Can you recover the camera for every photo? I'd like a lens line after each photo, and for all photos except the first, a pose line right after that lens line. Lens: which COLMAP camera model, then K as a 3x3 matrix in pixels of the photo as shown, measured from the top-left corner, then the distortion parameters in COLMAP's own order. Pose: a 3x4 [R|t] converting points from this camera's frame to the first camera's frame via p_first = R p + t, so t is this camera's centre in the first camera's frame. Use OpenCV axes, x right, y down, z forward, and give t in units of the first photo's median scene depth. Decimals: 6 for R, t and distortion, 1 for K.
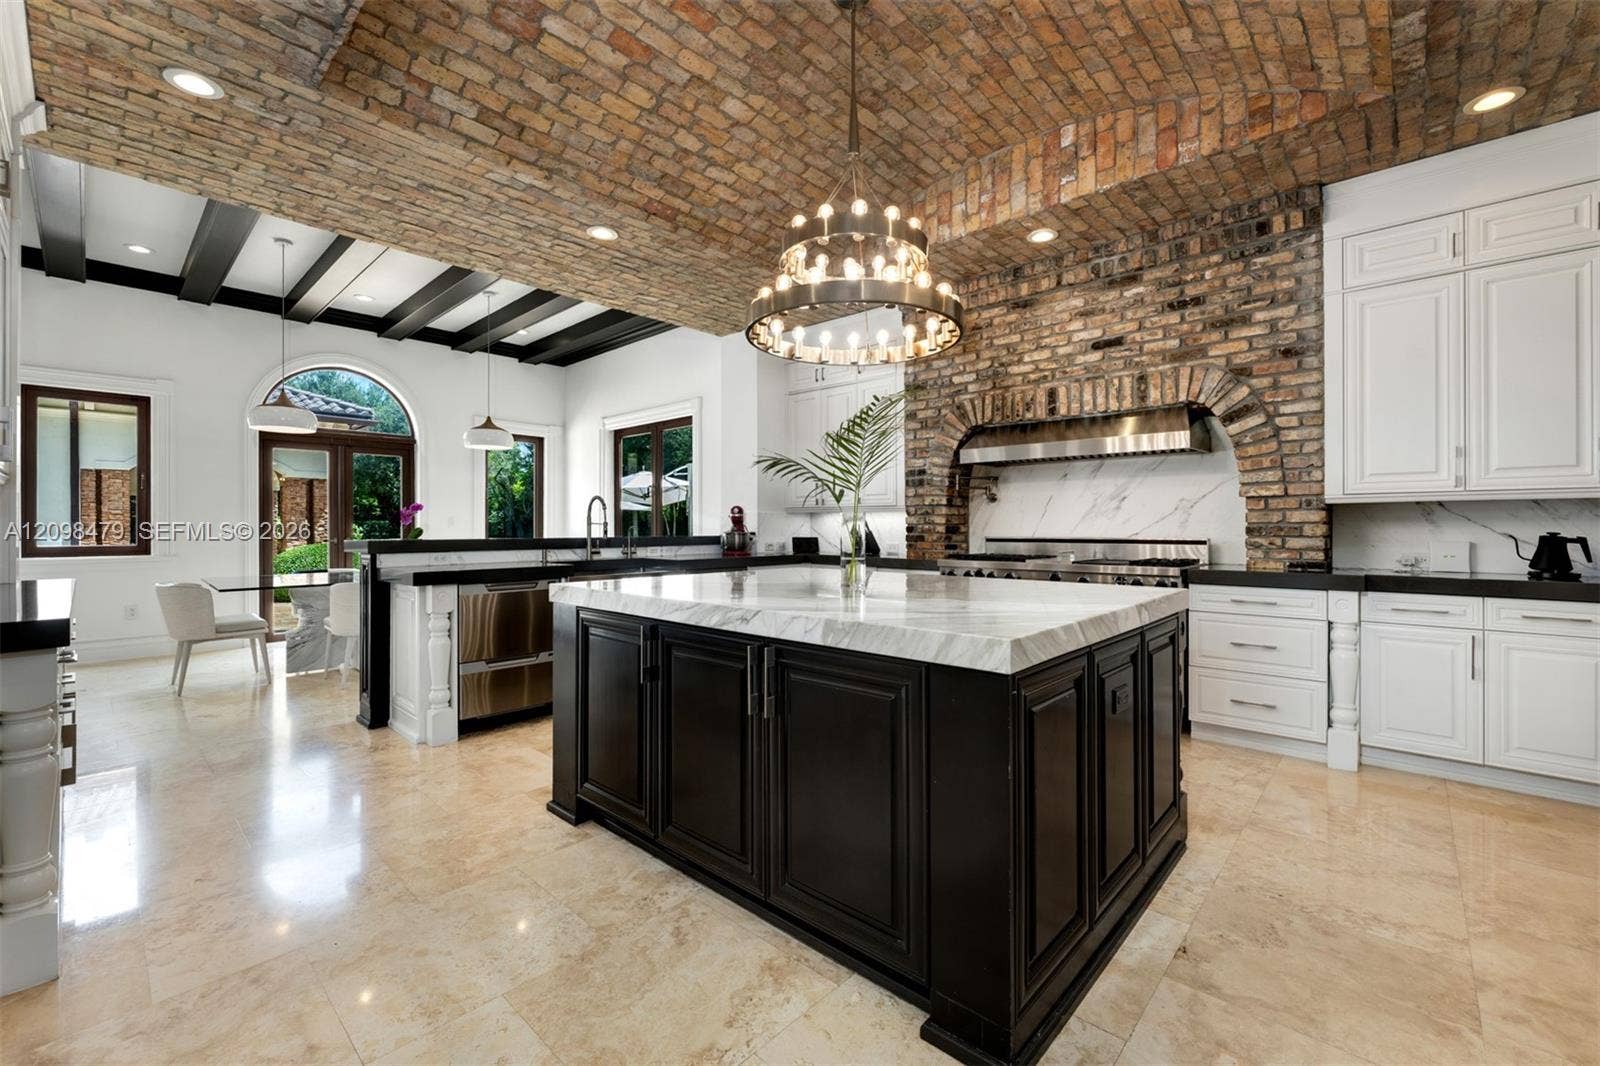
lens RADIAL K [[643.3, 0, 868.1], [0, 643.3, 525.0], [0, 0, 1]] dist [0.029593, 0.000054]
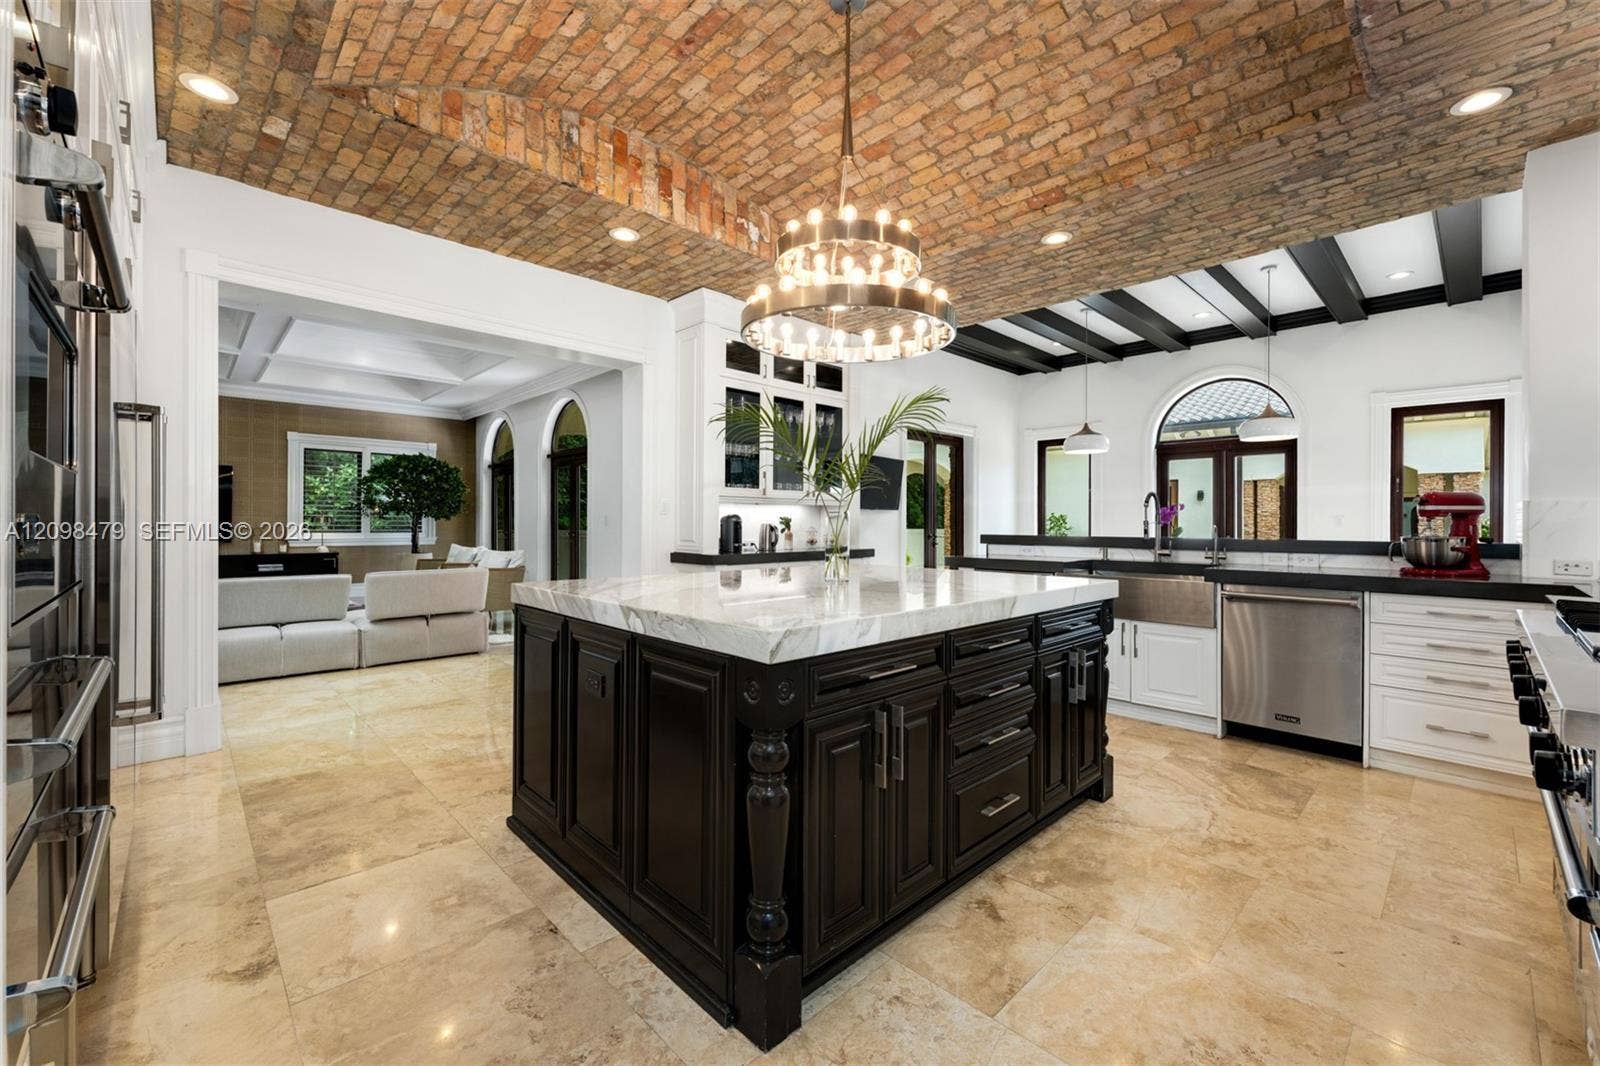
lens RADIAL K [[661.4, 0, 779.6], [0, 661.4, 533.7], [0, 0, 1]] dist [-0.000629, 0.000005]
pose [[-0.126952, 0.020759, -0.991692, 0.593848], [-0.007360, 0.999734, 0.021869, -0.002745], [0.991882, 0.010076, -0.126765, 0.601939]]
